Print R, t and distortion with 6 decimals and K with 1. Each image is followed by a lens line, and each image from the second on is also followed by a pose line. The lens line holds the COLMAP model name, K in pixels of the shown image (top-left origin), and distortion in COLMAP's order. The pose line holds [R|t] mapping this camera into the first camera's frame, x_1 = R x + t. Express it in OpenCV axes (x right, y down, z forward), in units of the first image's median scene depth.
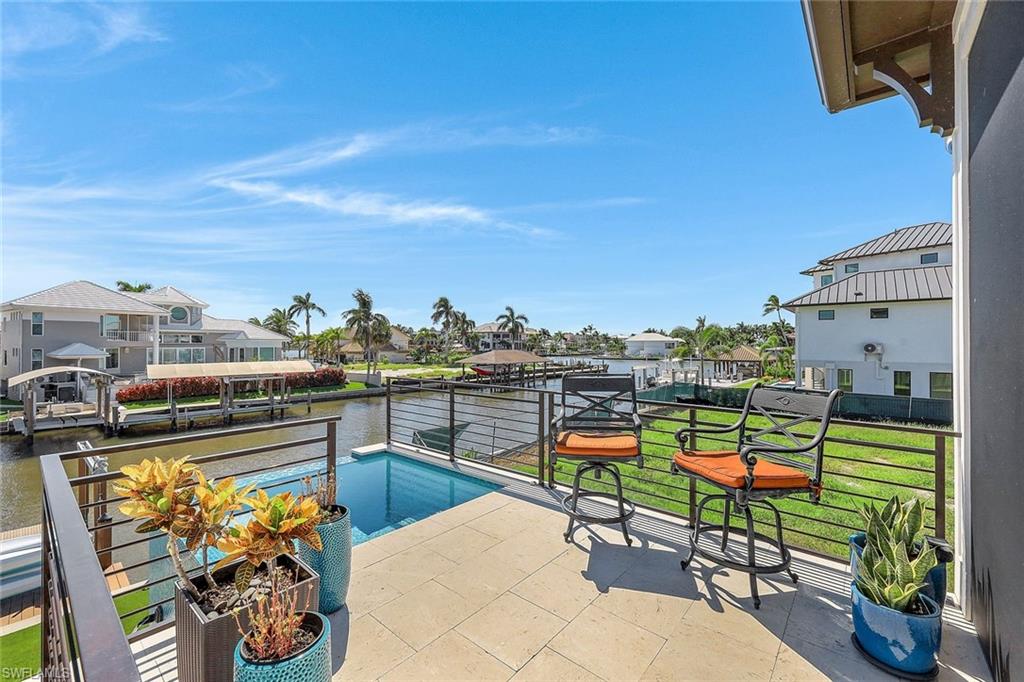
lens RADIAL K [[419.5, 0, 513.7], [0, 419.5, 339.9], [0, 0, 1]] dist [0.000172, -0.000364]
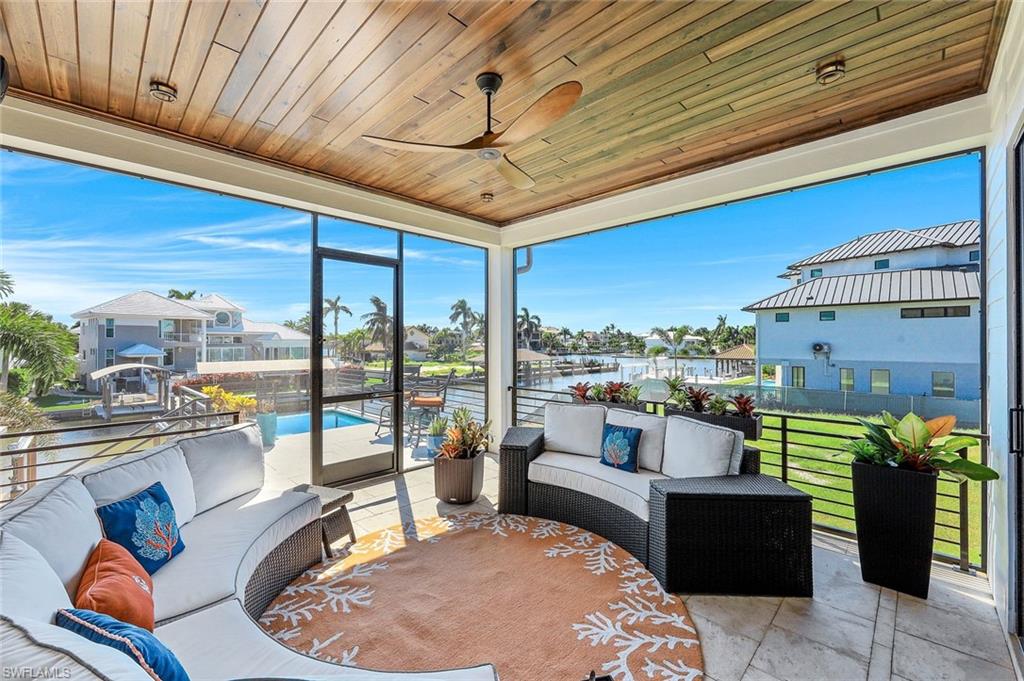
lens RADIAL K [[419.5, 0, 514.2], [0, 419.5, 340.5], [0, 0, 1]] dist [0.000172, -0.000364]
pose [[0.997702, -0.002545, -0.067701, 0.080413], [0.002903, 0.999982, 0.005186, -0.004503], [0.067687, -0.005371, 0.997692, -0.097064]]
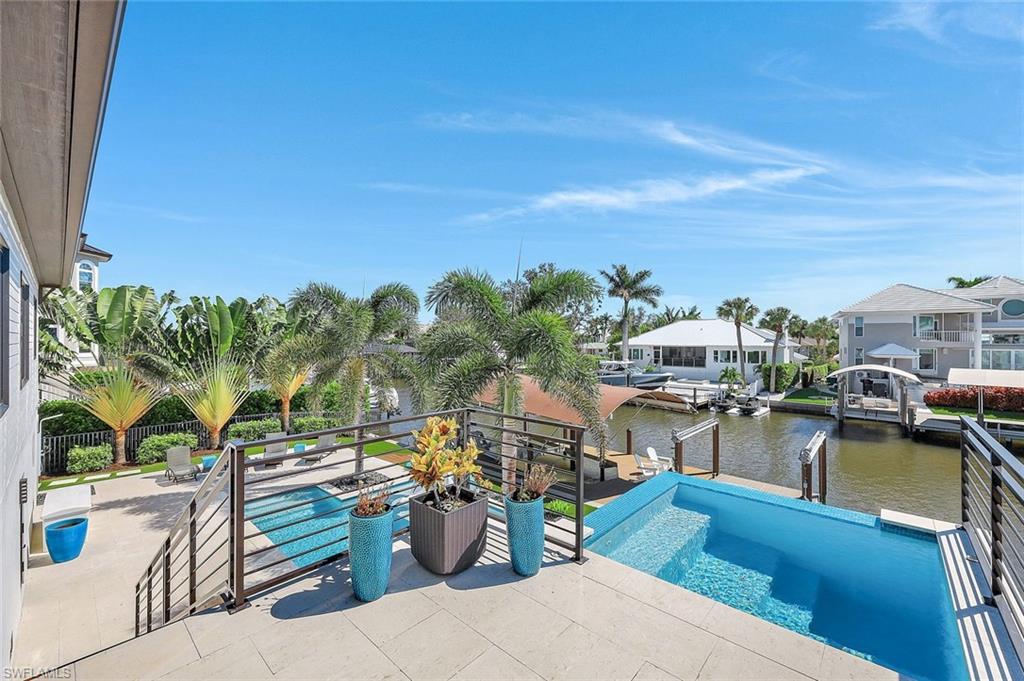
lens RADIAL K [[419.5, 0, 511.9], [0, 419.5, 340.8], [0, 0, 1]] dist [0.000172, -0.000364]
pose [[-0.028447, 0.001823, -0.999594, 0.045926], [0.003072, 0.999994, 0.001736, -0.003104], [0.999591, -0.003021, -0.028453, 0.056798]]
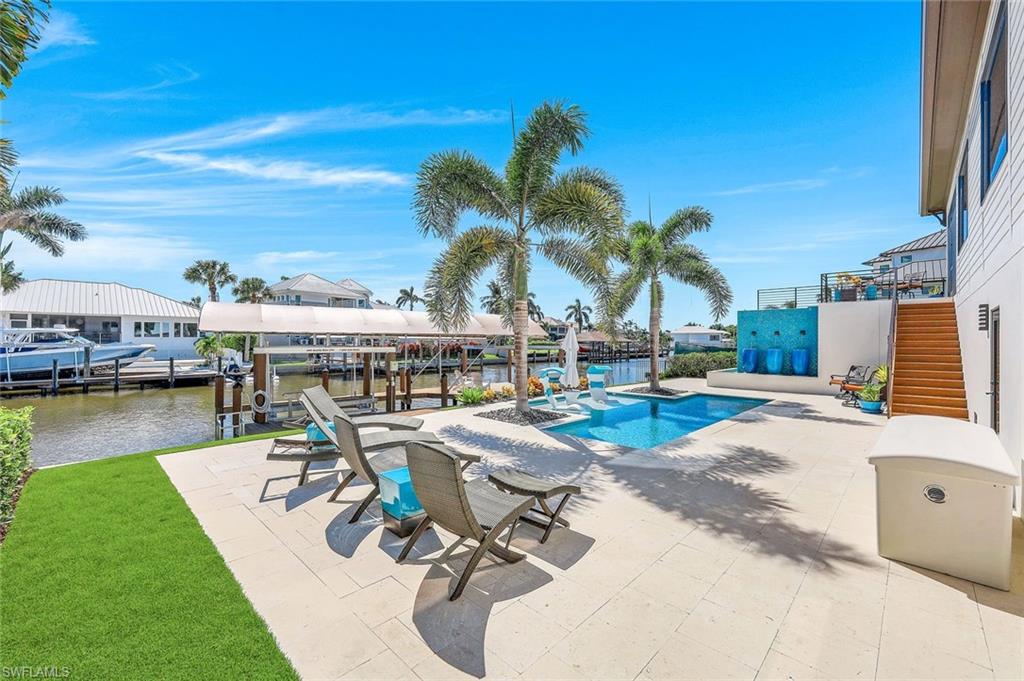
lens RADIAL K [[419.5, 0, 508.4], [0, 419.5, 338.7], [0, 0, 1]] dist [0.000172, -0.000364]
pose [[0.998073, 0.002896, -0.061987, -0.284051], [-0.002875, 0.999996, 0.000424, 0.065560], [0.061988, -0.000245, 0.998077, -0.312741]]
